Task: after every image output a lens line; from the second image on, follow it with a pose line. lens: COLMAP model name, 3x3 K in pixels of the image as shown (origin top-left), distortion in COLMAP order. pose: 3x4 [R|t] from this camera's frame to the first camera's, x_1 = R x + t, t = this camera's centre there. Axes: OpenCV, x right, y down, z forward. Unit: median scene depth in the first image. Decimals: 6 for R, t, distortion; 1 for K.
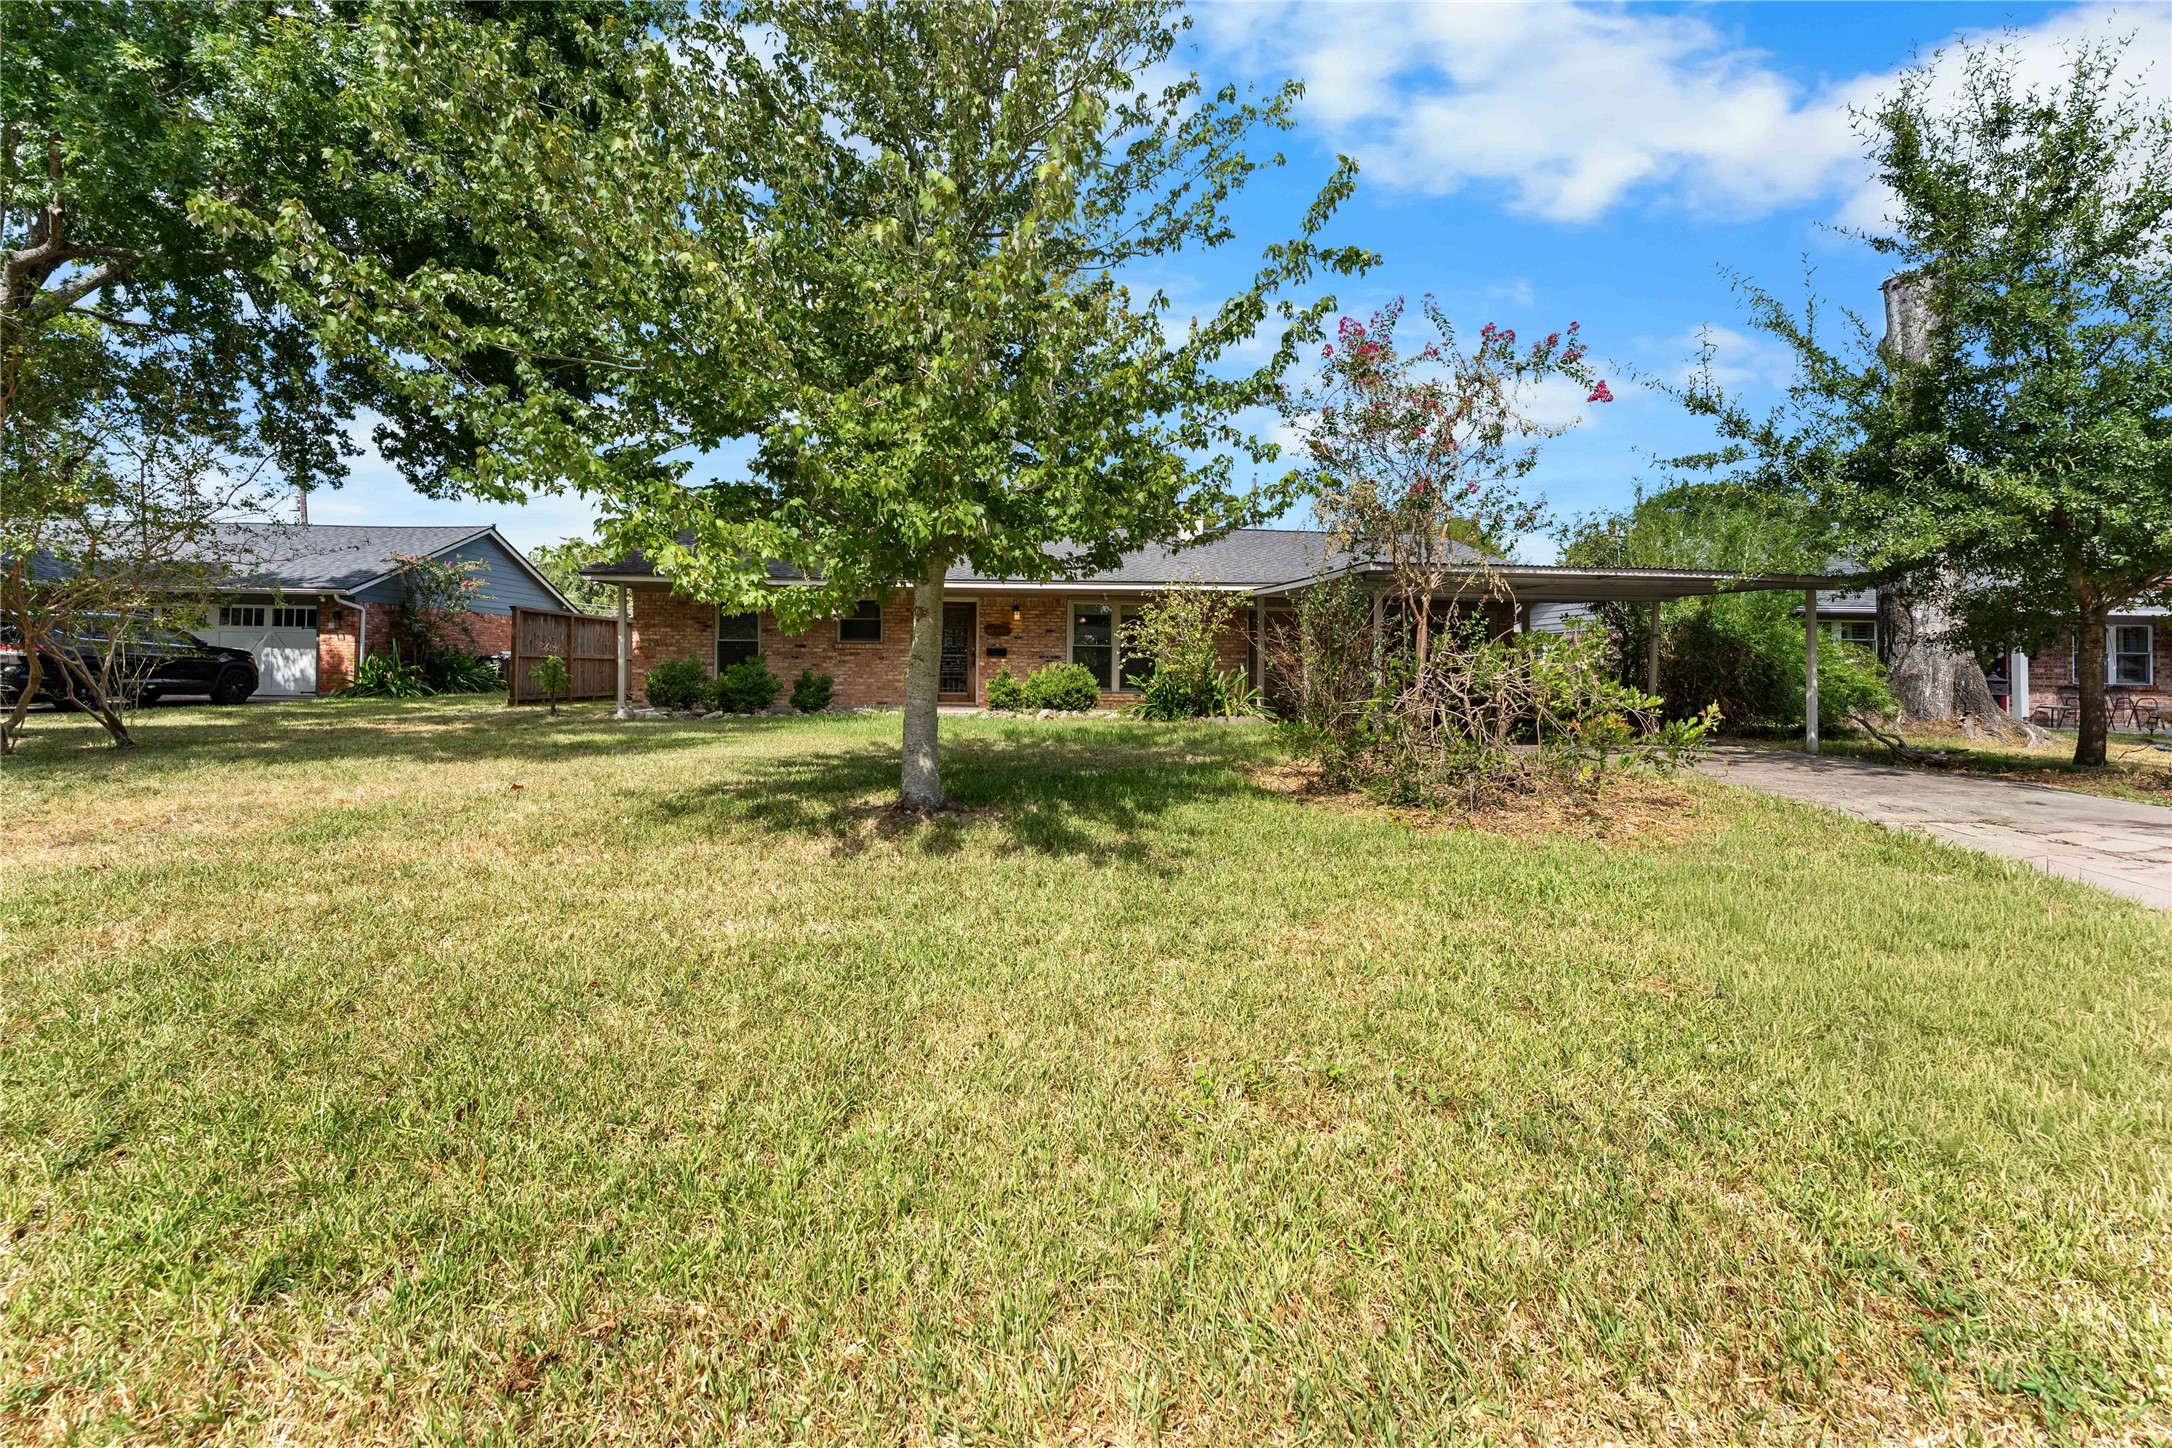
lens RADIAL K [[836.4, 0, 1083.3], [0, 836.4, 656.3], [0, 0, 1]] dist [-0.000059, -0.000210]
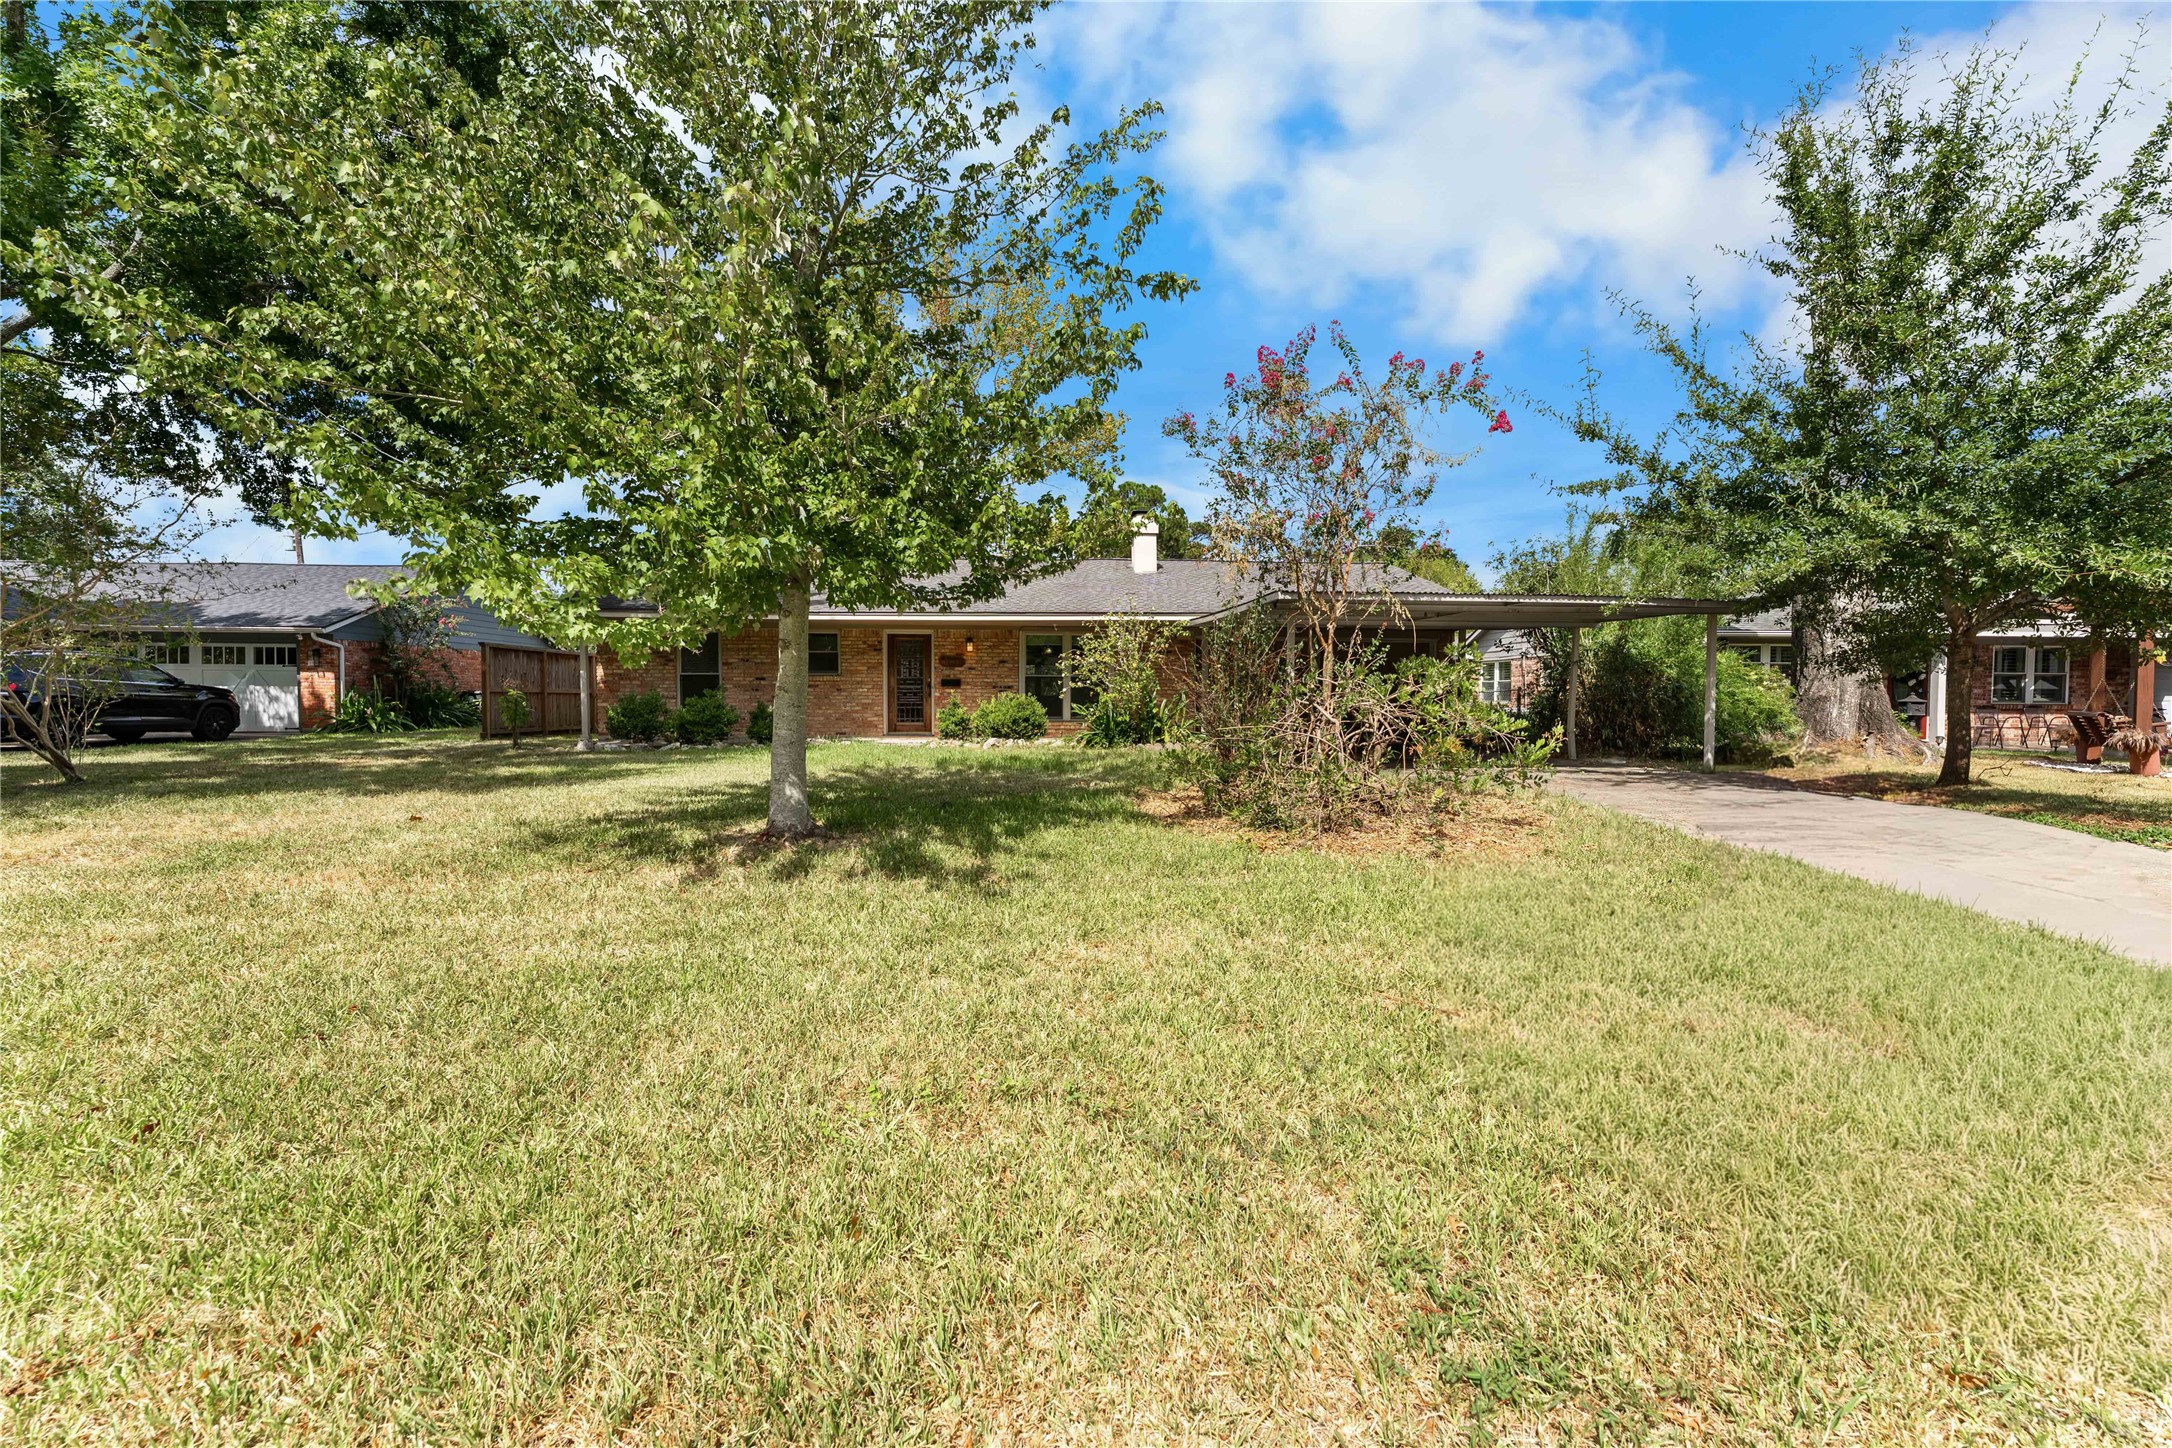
lens RADIAL K [[811.6, 0, 1086.0], [0, 811.6, 724.0], [0, 0, 1]] dist [-0.000097, -0.000164]
pose [[0.999945, -0.009736, 0.003888, 0.108167], [0.009546, 0.998884, 0.046253, 0.001542], [-0.004334, -0.046214, 0.998922, 0.004338]]
